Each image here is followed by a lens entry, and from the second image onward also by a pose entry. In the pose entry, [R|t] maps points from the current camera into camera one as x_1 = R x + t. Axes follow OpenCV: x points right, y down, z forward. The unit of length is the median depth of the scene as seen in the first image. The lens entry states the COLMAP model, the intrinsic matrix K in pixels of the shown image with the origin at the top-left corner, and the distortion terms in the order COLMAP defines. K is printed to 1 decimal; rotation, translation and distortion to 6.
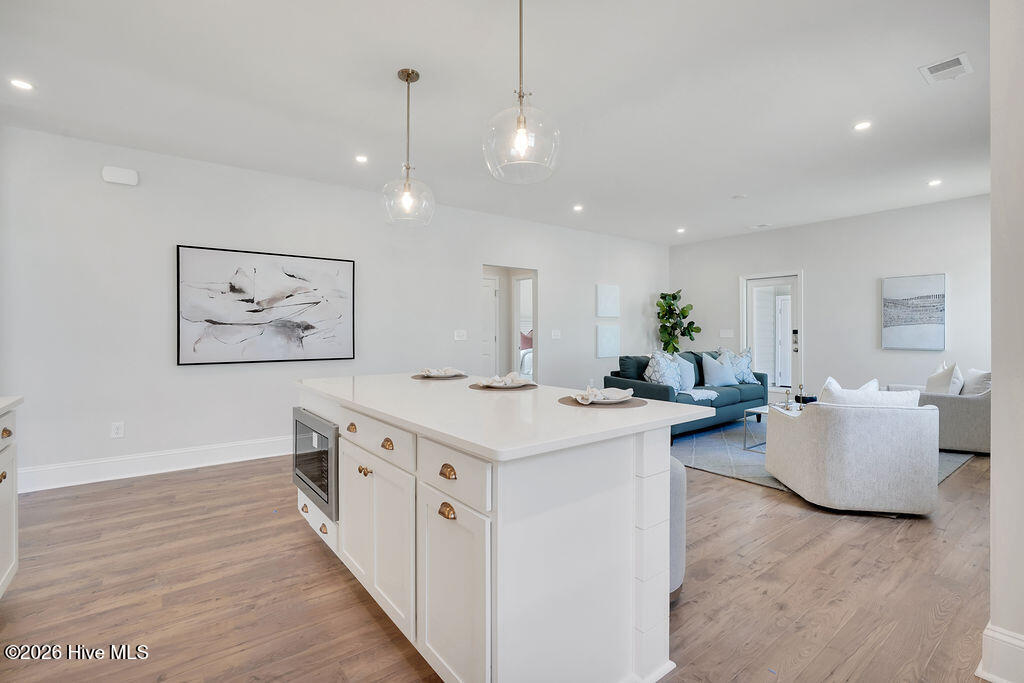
lens RADIAL K [[478.7, 0, 499.9], [0, 478.7, 339.3], [0, 0, 1]] dist [-0.014916, 0.000302]
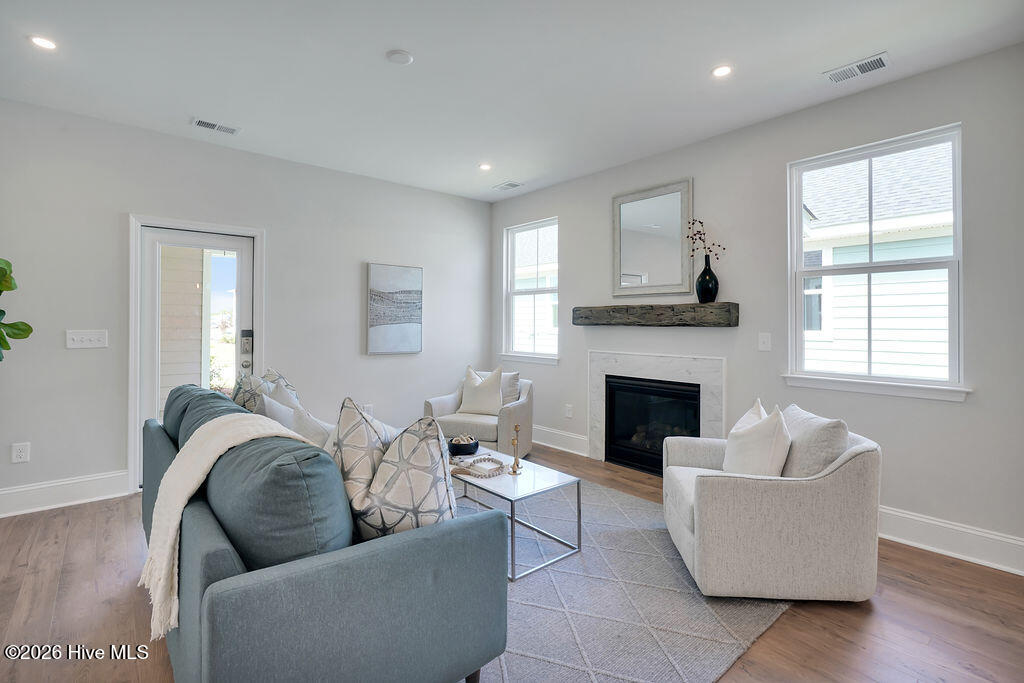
lens RADIAL K [[472.8, 0, 511.9], [0, 472.8, 312.3], [0, 0, 1]] dist [-0.014237, 0.000123]
pose [[-0.078920, 0.028136, 0.996484, 0.022311], [0.013350, 0.999542, -0.027165, -0.021537], [-0.996792, 0.011159, -0.079260, 0.726403]]
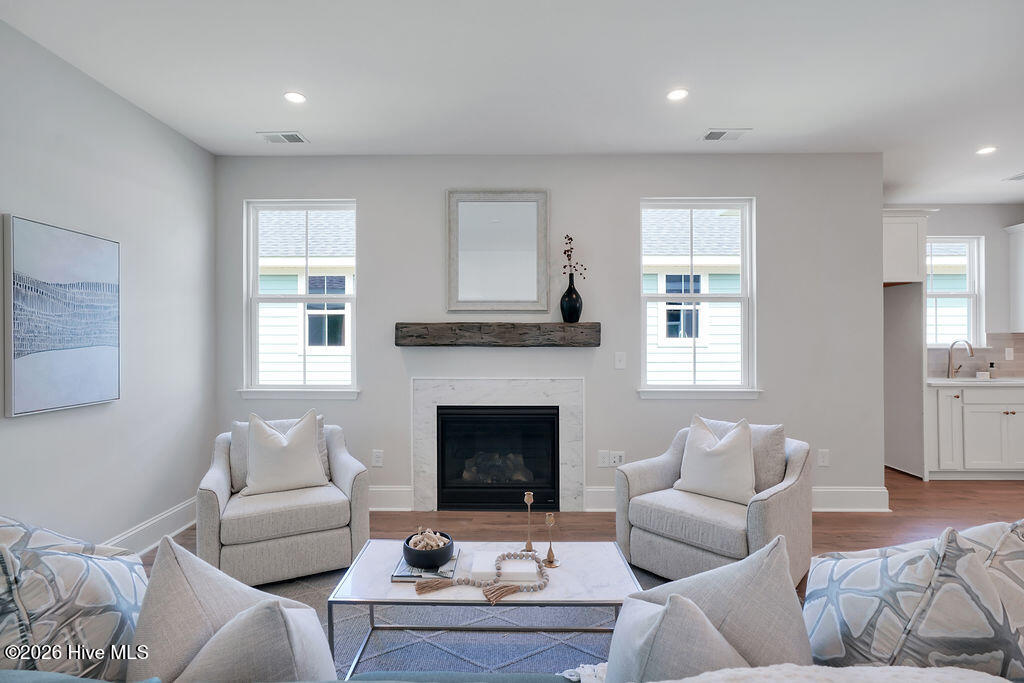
lens RADIAL K [[478.7, 0, 499.9], [0, 478.7, 339.3], [0, 0, 1]] dist [-0.014916, 0.000302]
pose [[-0.796363, 0.004521, 0.604802, 0.270944], [0.014088, 0.999839, 0.011077, -0.031874], [-0.604655, 0.017342, -0.796299, 0.928560]]
